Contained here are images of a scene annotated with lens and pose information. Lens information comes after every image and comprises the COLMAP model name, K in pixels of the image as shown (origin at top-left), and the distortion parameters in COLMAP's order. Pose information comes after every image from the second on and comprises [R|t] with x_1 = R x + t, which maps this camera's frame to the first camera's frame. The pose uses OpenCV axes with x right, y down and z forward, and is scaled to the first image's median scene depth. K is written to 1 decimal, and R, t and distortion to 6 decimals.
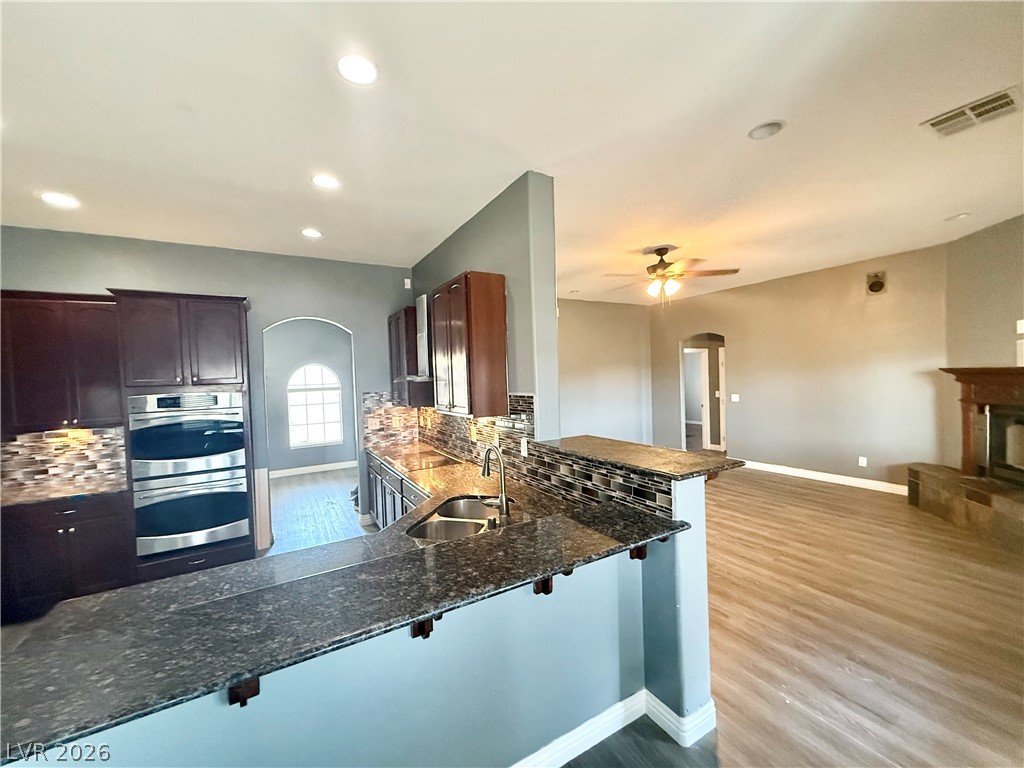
lens RADIAL K [[408.8, 0, 511.0], [0, 408.8, 384.2], [0, 0, 1]] dist [-0.000645, 0.000188]
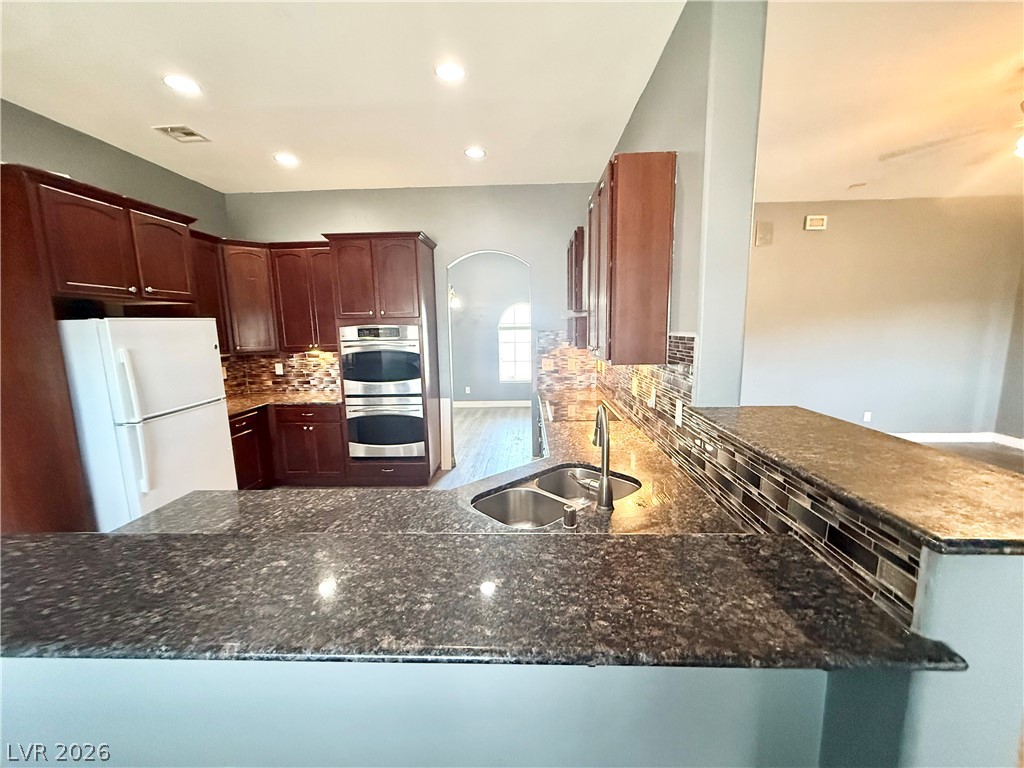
lens RADIAL K [[408.8, 0, 510.2], [0, 408.8, 385.1], [0, 0, 1]] dist [-0.000645, 0.000188]
pose [[0.841059, 0.096990, -0.532178, 0.144203], [-0.022026, 0.989119, 0.145459, 0.014596], [0.540495, -0.110618, 0.834044, 0.261463]]
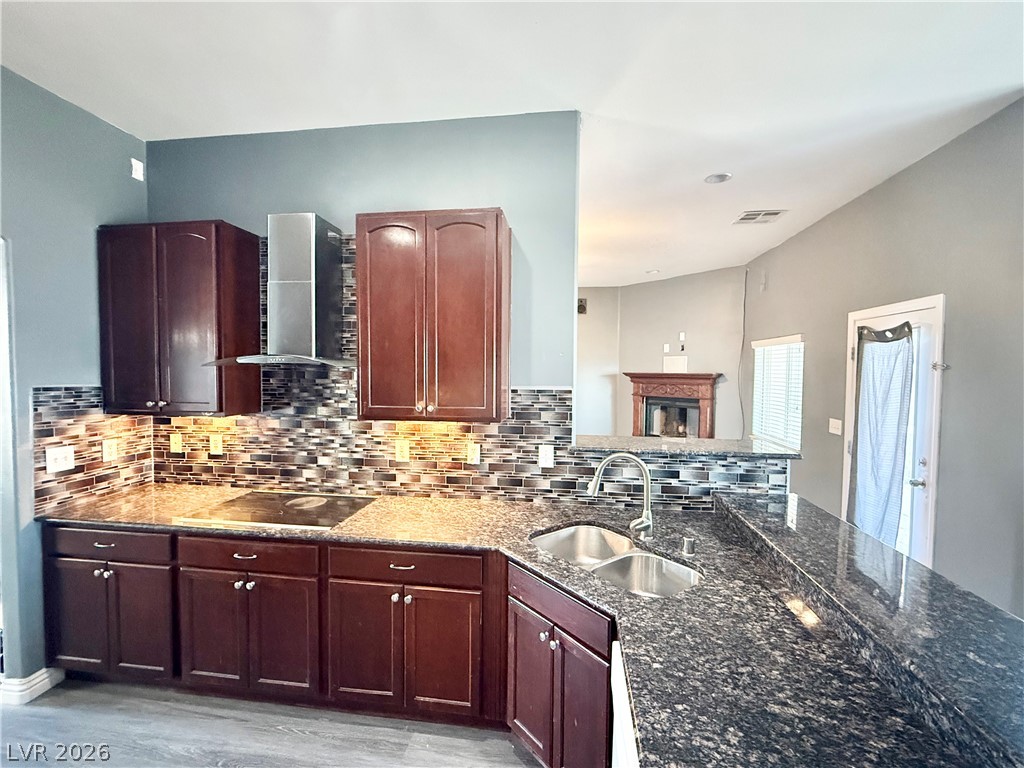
lens RADIAL K [[449.3, 0, 511.1], [0, 449.3, 382.4], [0, 0, 1]] dist [0.002856, -0.000024]
pose [[0.619300, 0.013973, 0.785030, -0.644257], [-0.011602, 0.999895, -0.008645, 0.020264], [-0.785069, -0.003754, 0.619397, 0.484942]]
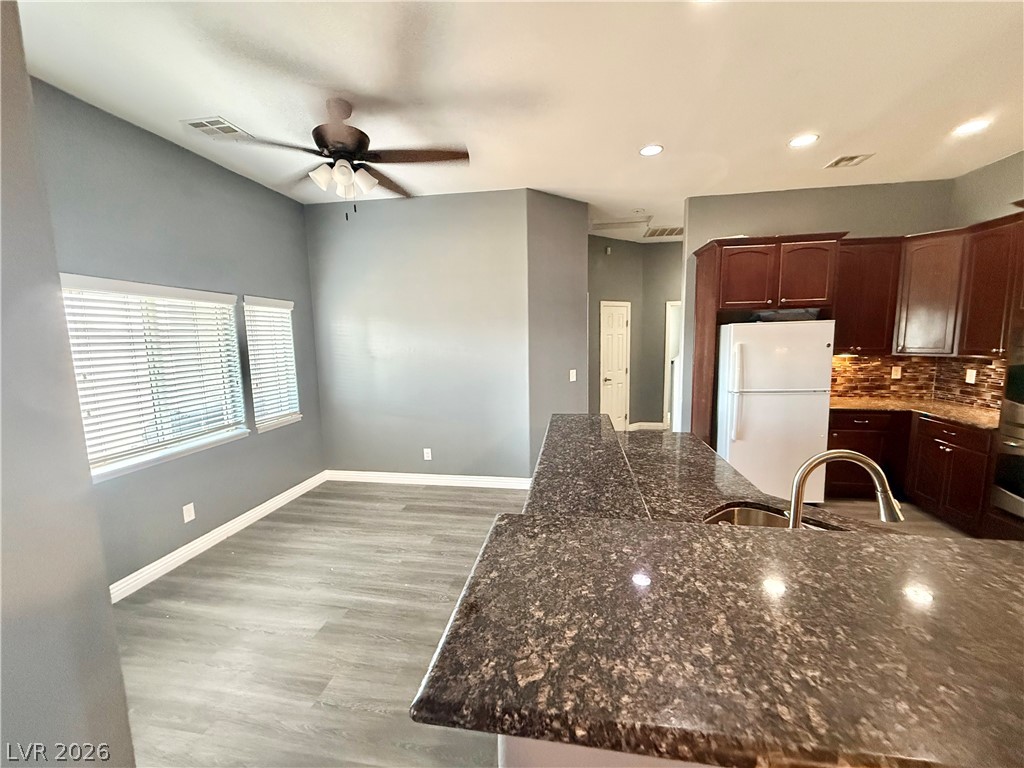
lens RADIAL K [[408.8, 0, 510.9], [0, 408.8, 384.0], [0, 0, 1]] dist [-0.000645, 0.000188]
pose [[-0.633945, 0.138725, -0.760835, 0.441901], [0.023329, 0.986763, 0.160481, -0.013778], [0.773027, 0.083987, -0.628789, 0.755531]]
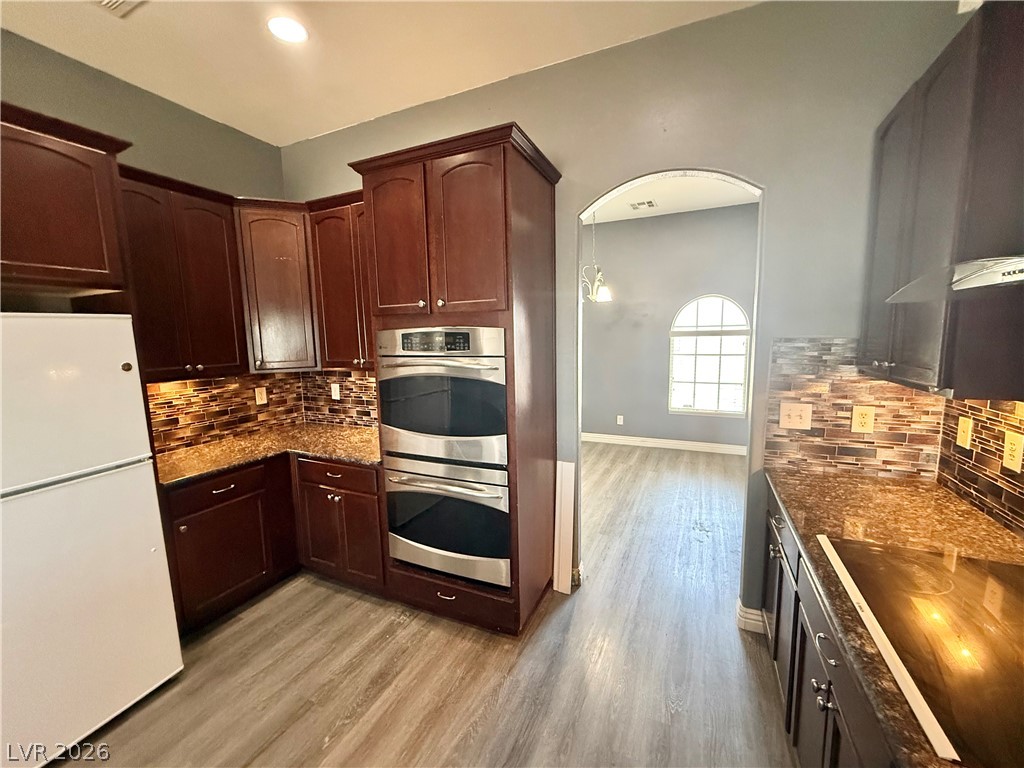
lens RADIAL K [[408.8, 0, 509.6], [0, 408.8, 384.9], [0, 0, 1]] dist [-0.000645, 0.000188]
pose [[0.571234, 0.124539, -0.811284, -0.263471], [-0.017238, 0.990024, 0.139840, 0.021579], [0.820606, -0.065897, 0.567682, 0.822276]]
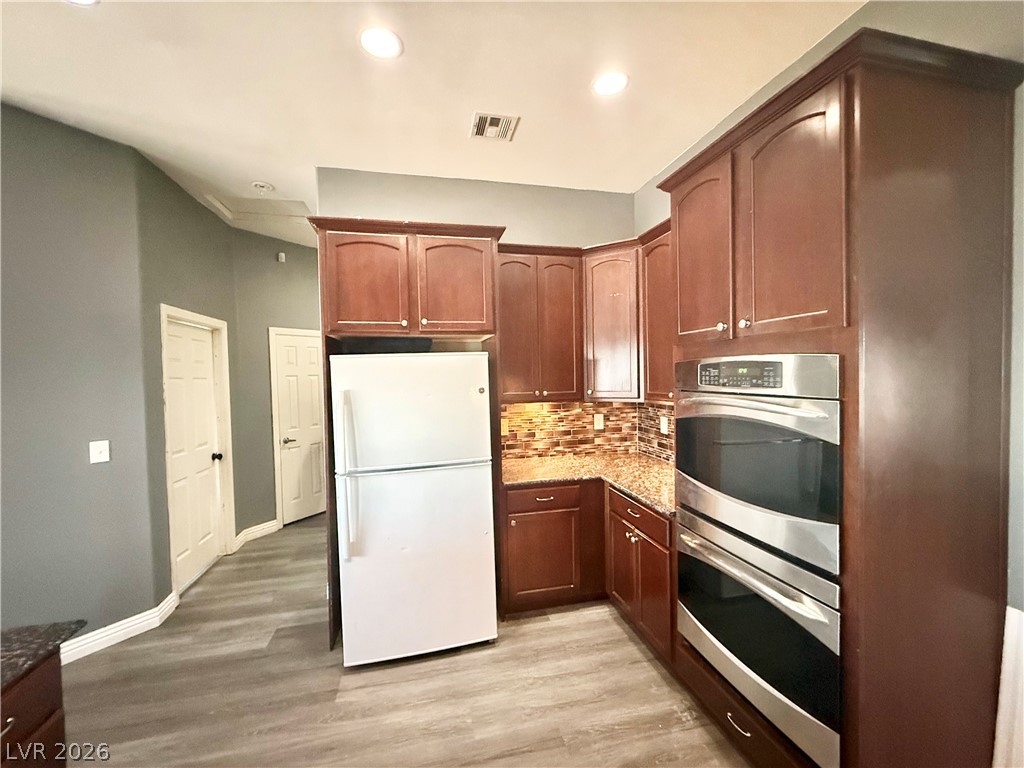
lens RADIAL K [[408.8, 0, 511.2], [0, 408.8, 384.4], [0, 0, 1]] dist [-0.000645, 0.000188]
pose [[-0.294345, 0.067995, -0.953277, -0.312172], [0.008413, 0.997612, 0.068559, 0.022032], [0.955662, 0.012160, -0.294214, 0.982415]]
